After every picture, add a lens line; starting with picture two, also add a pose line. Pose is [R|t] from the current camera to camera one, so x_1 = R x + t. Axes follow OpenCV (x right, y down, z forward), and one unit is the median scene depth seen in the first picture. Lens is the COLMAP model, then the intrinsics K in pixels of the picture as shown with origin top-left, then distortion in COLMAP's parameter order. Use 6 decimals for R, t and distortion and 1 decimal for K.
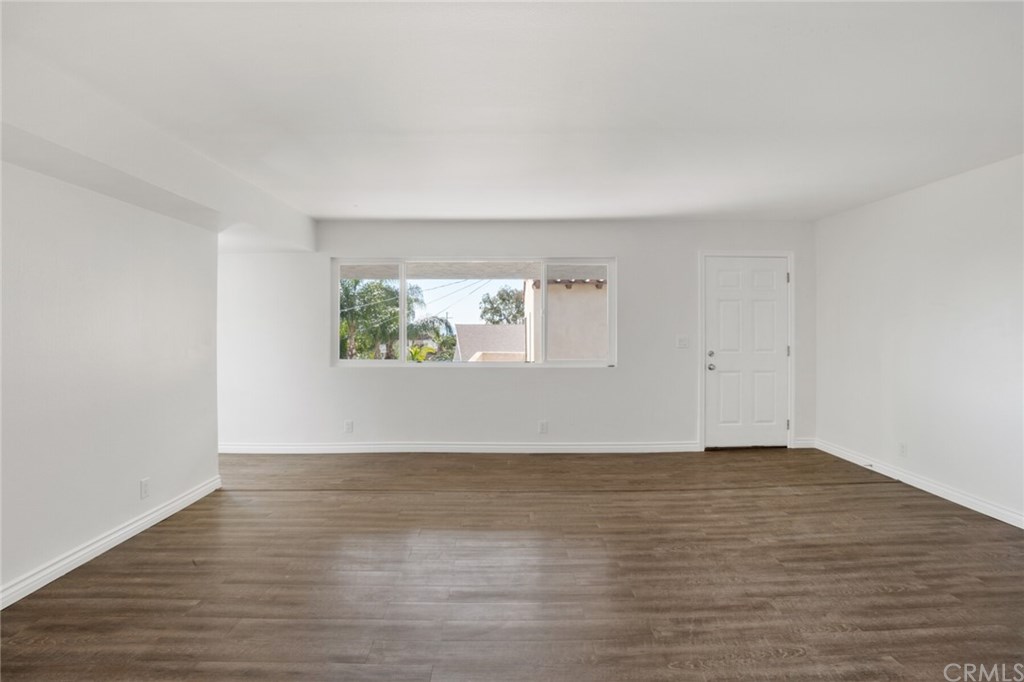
lens RADIAL K [[510.7, 0, 510.0], [0, 510.7, 326.6], [0, 0, 1]] dist [-0.077145, 0.031185]
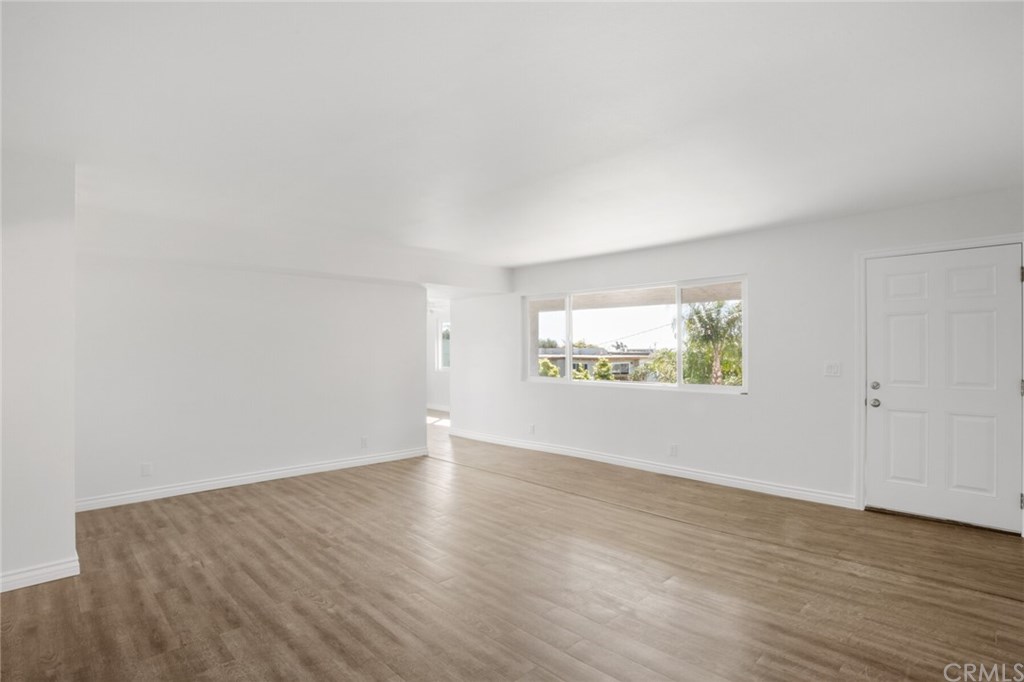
lens RADIAL K [[502.5, 0, 506.1], [0, 502.5, 348.0], [0, 0, 1]] dist [-0.082022, 0.034554]
pose [[0.689345, -0.001550, -0.724431, 0.749213], [-0.000168, 0.999997, -0.002299, -0.002337], [0.724433, 0.001707, 0.689343, 0.116263]]
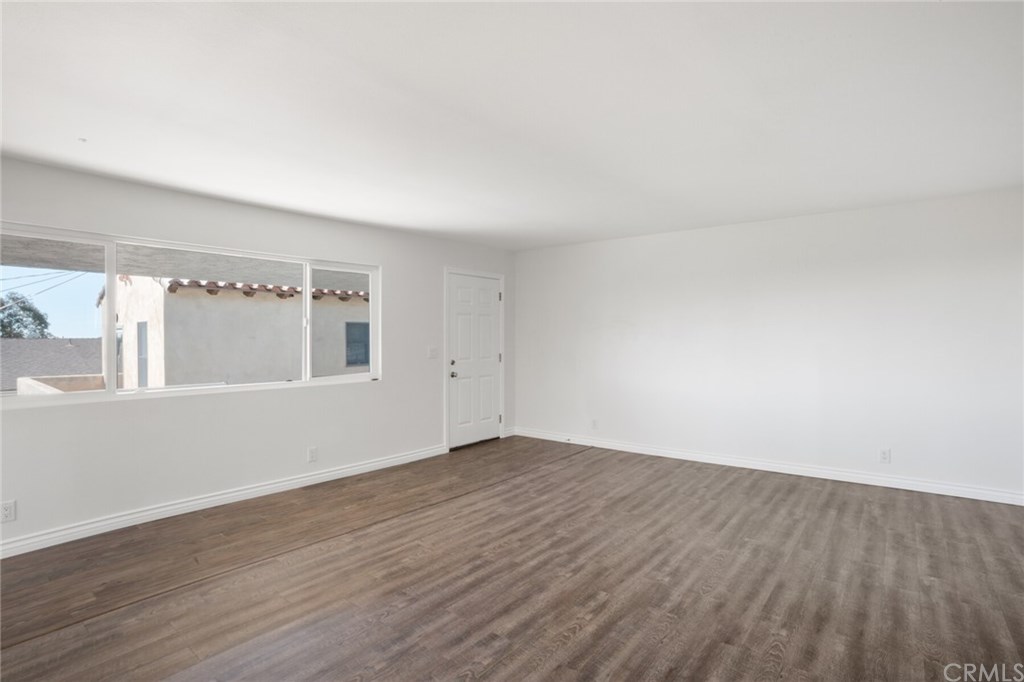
lens RADIAL K [[502.5, 0, 506.1], [0, 502.5, 348.0], [0, 0, 1]] dist [-0.082022, 0.034554]
pose [[0.645657, -0.017311, 0.763431, -0.494834], [0.004446, 0.999811, 0.018911, 0.001649], [-0.763615, -0.008815, 0.645612, 0.279955]]
